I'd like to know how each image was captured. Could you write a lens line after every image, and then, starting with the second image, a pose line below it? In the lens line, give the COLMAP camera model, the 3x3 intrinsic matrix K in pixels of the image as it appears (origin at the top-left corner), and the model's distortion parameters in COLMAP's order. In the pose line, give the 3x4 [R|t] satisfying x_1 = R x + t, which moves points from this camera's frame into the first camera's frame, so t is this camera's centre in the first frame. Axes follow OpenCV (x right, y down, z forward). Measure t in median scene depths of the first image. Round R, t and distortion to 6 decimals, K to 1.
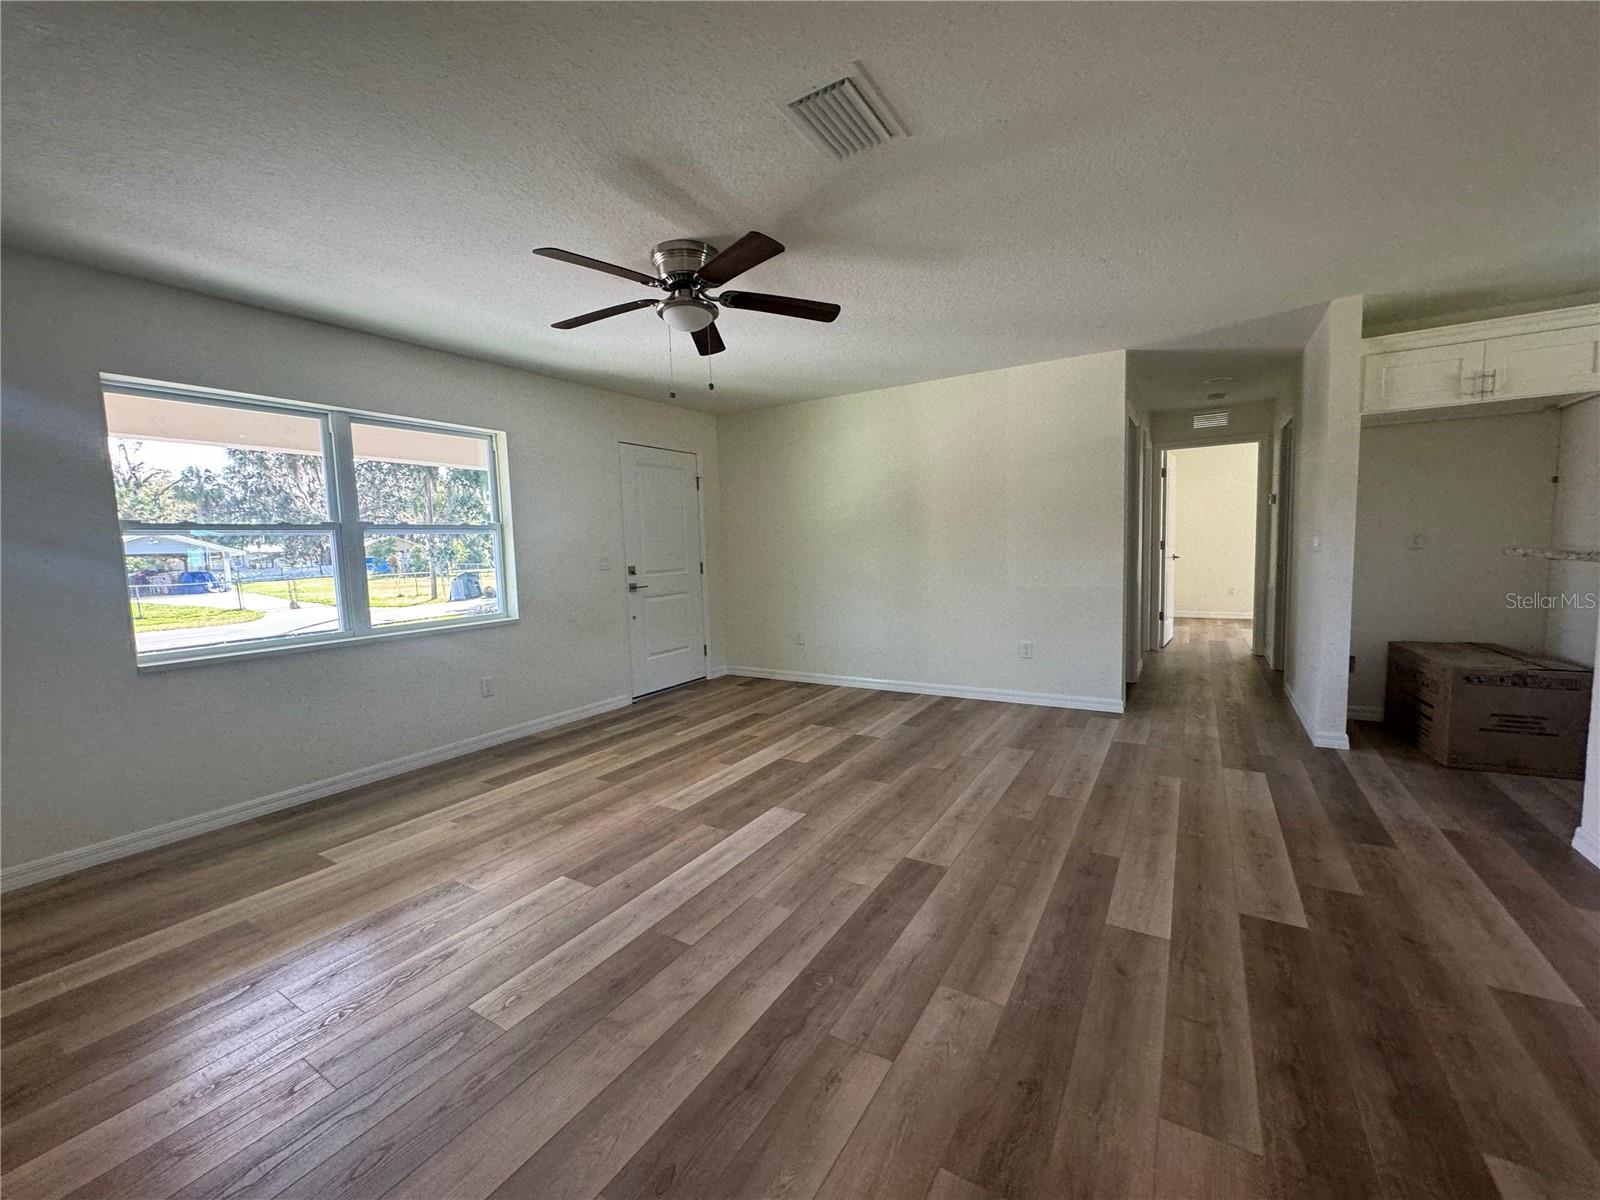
lens RADIAL K [[640.5, 0, 799.6], [0, 640.5, 600.6], [0, 0, 1]] dist [-0.003424, 0.001083]
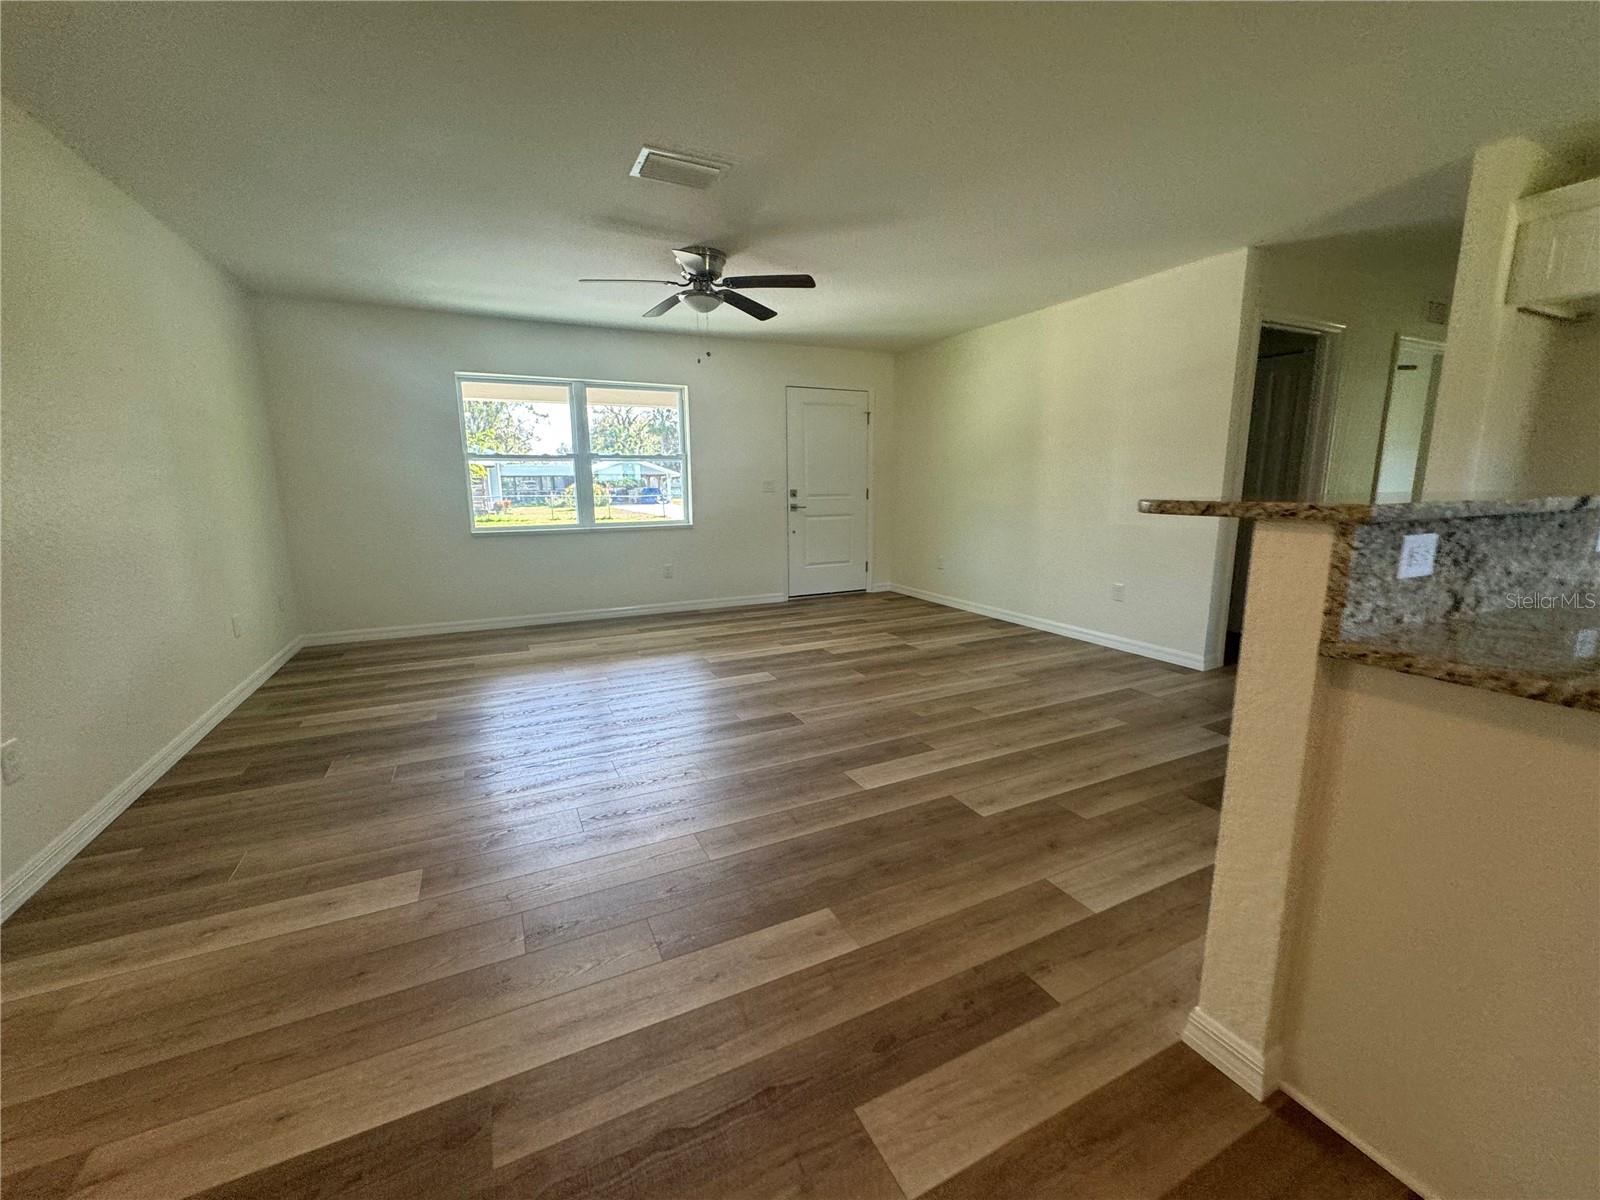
lens RADIAL K [[642.4, 0, 798.7], [0, 642.4, 600.2], [0, 0, 1]] dist [-0.000725, 0.000222]
pose [[0.846289, 0.121091, -0.518778, 0.667940], [-0.064881, 0.990003, 0.125240, 0.001447], [0.528757, -0.072331, 0.845685, -0.082287]]
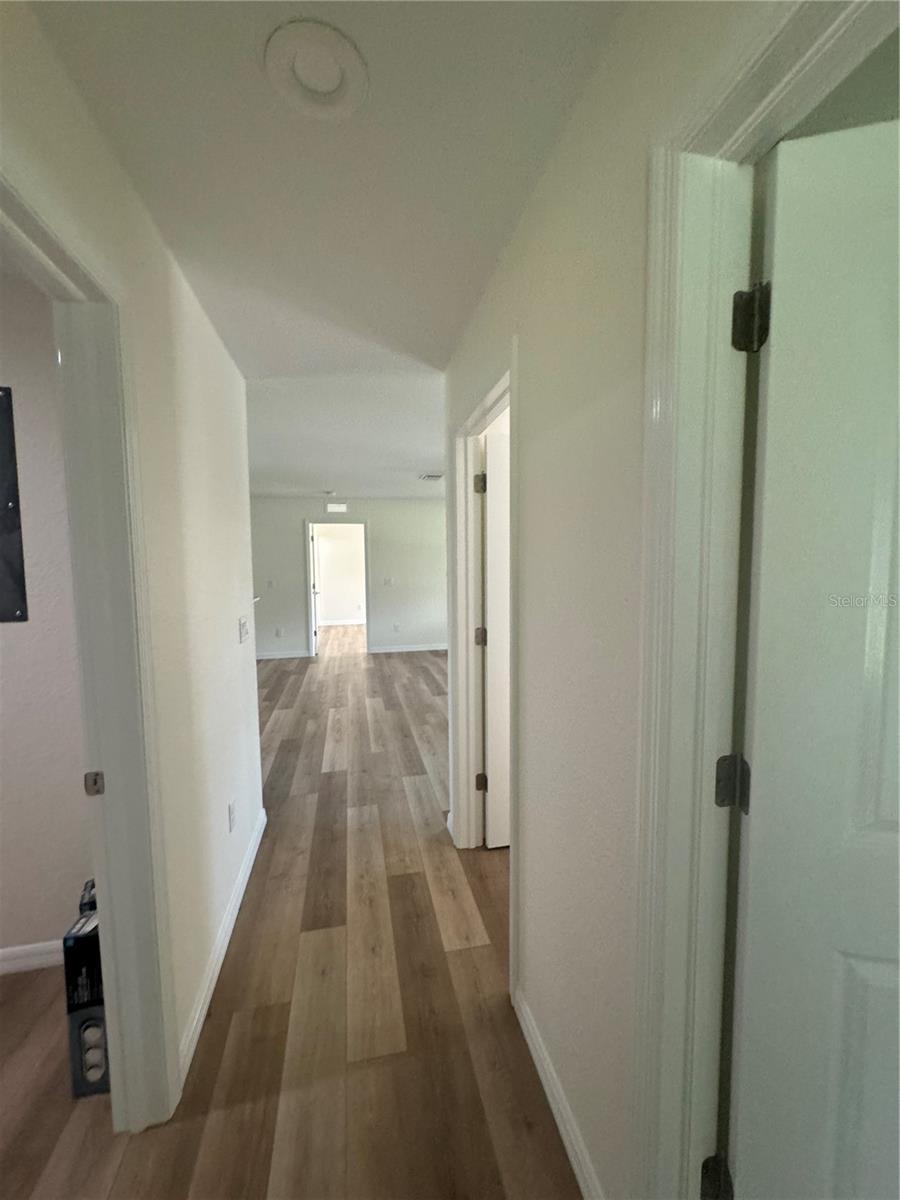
lens RADIAL K [[477.1, 0, 450.0], [0, 477.1, 600.0], [0, 0, 1]] dist [-0.000521, 0.000145]
pose [[-0.722713, 0.096213, -0.684419, 1.229414], [-0.025320, 0.985913, 0.165333, -0.282366], [0.690684, 0.136818, -0.710096, 1.925009]]
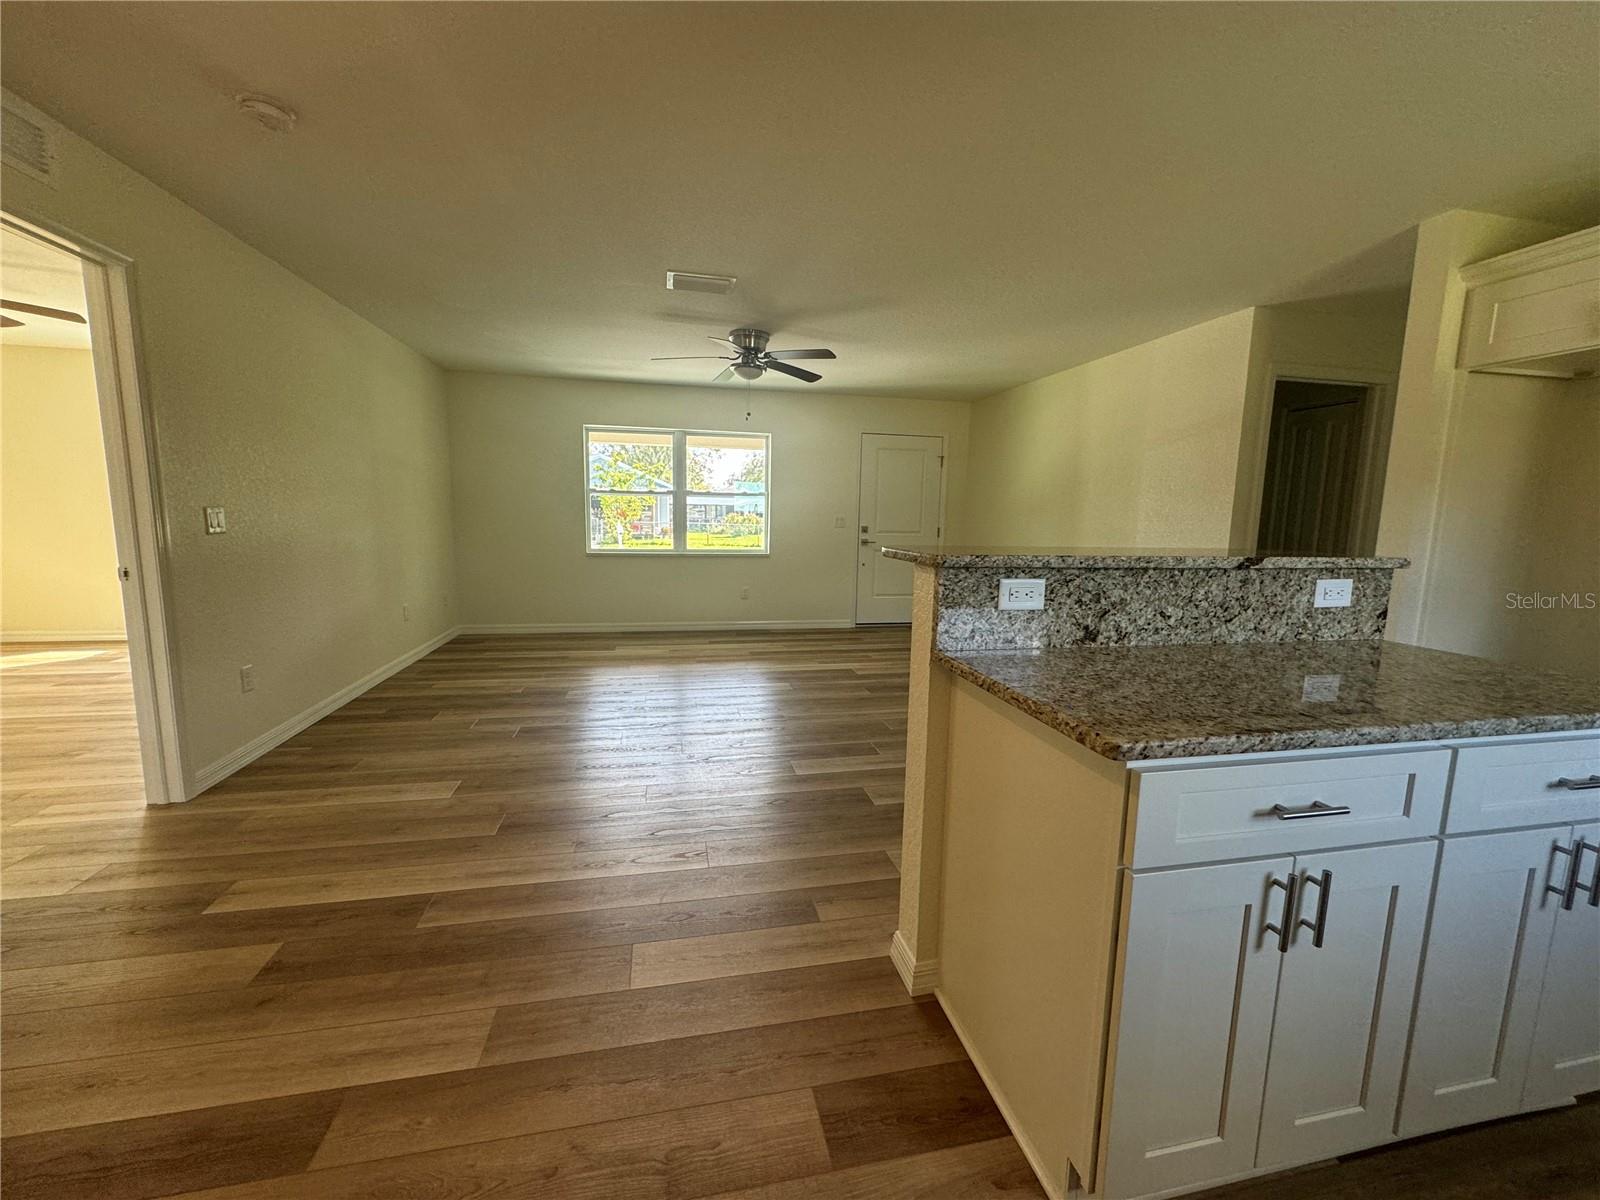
lens RADIAL K [[640.5, 0, 799.6], [0, 640.5, 600.6], [0, 0, 1]] dist [-0.003424, 0.001083]
pose [[0.691511, 0.141707, -0.708330, 1.002369], [-0.103101, 0.989892, 0.097383, -0.026145], [0.714970, 0.005688, 0.699132, -0.056311]]
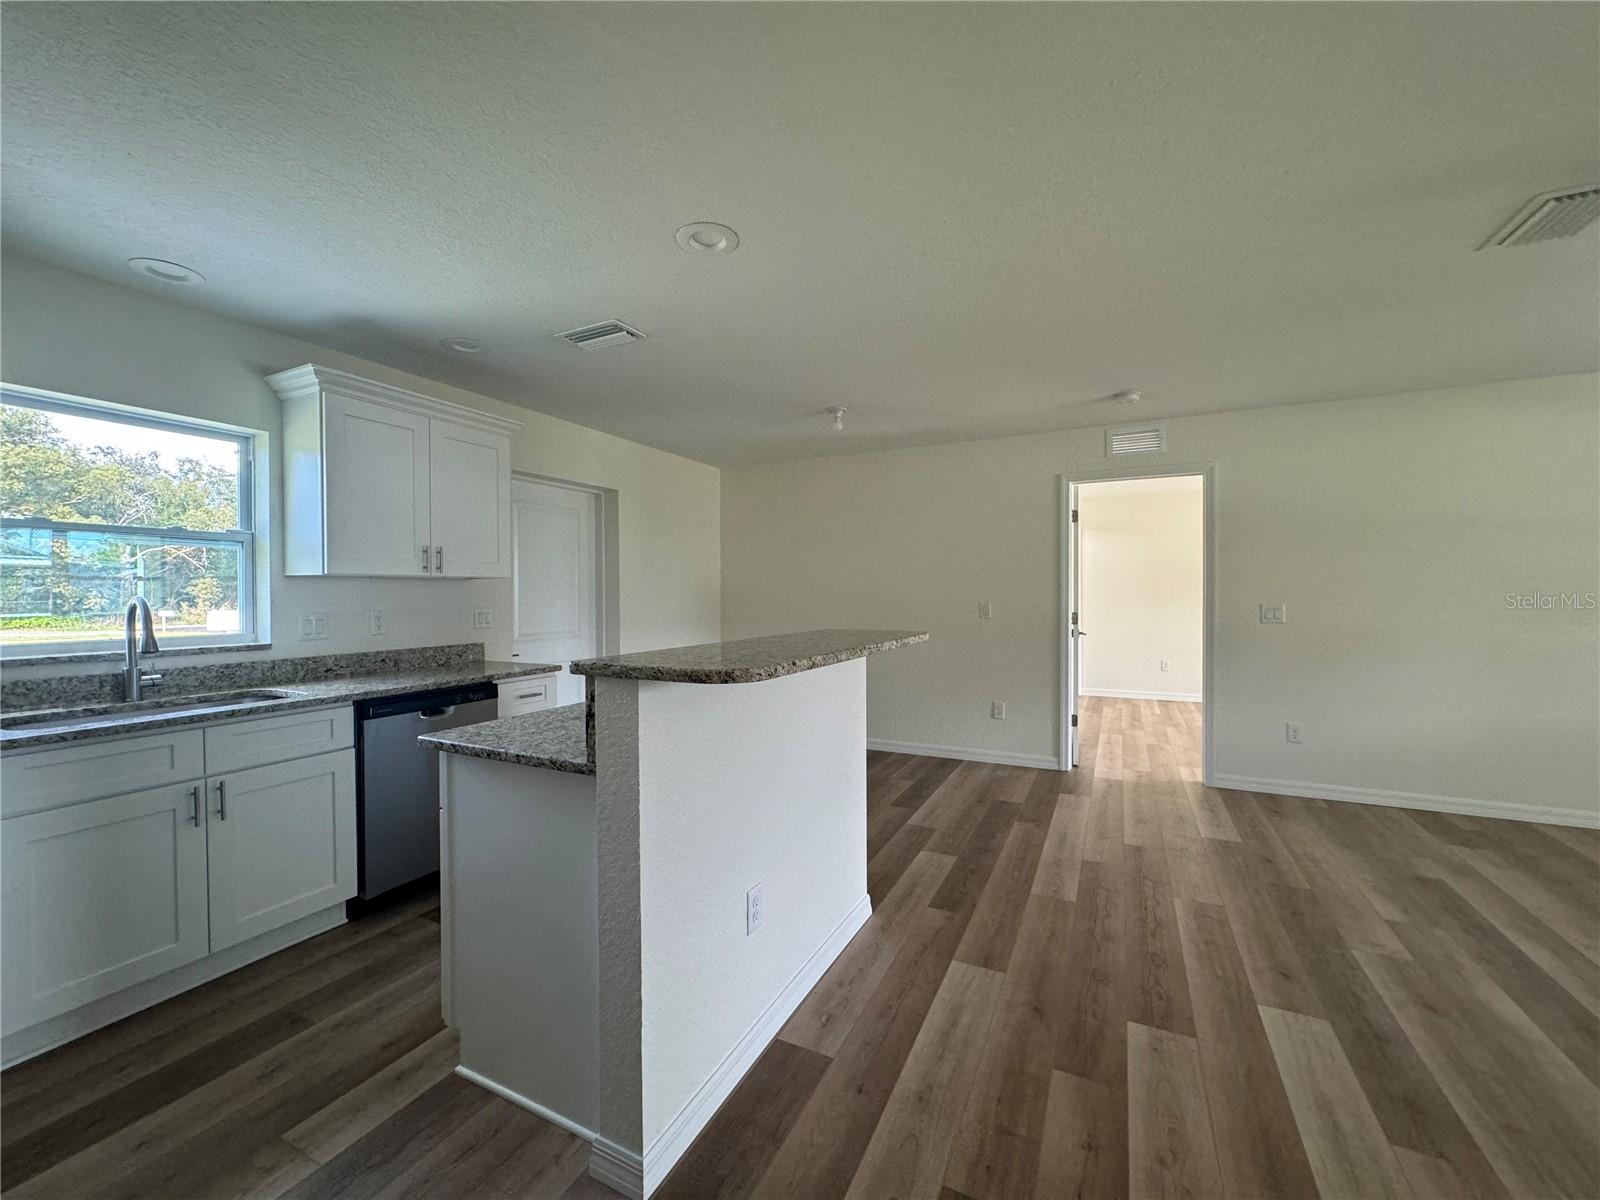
lens RADIAL K [[640.5, 0, 799.6], [0, 640.5, 600.6], [0, 0, 1]] dist [-0.003424, 0.001083]
pose [[-0.995377, 0.036060, -0.089018, 0.848057], [0.027061, 0.994589, 0.100301, -0.145654], [0.092153, 0.097429, -0.990967, 1.160526]]
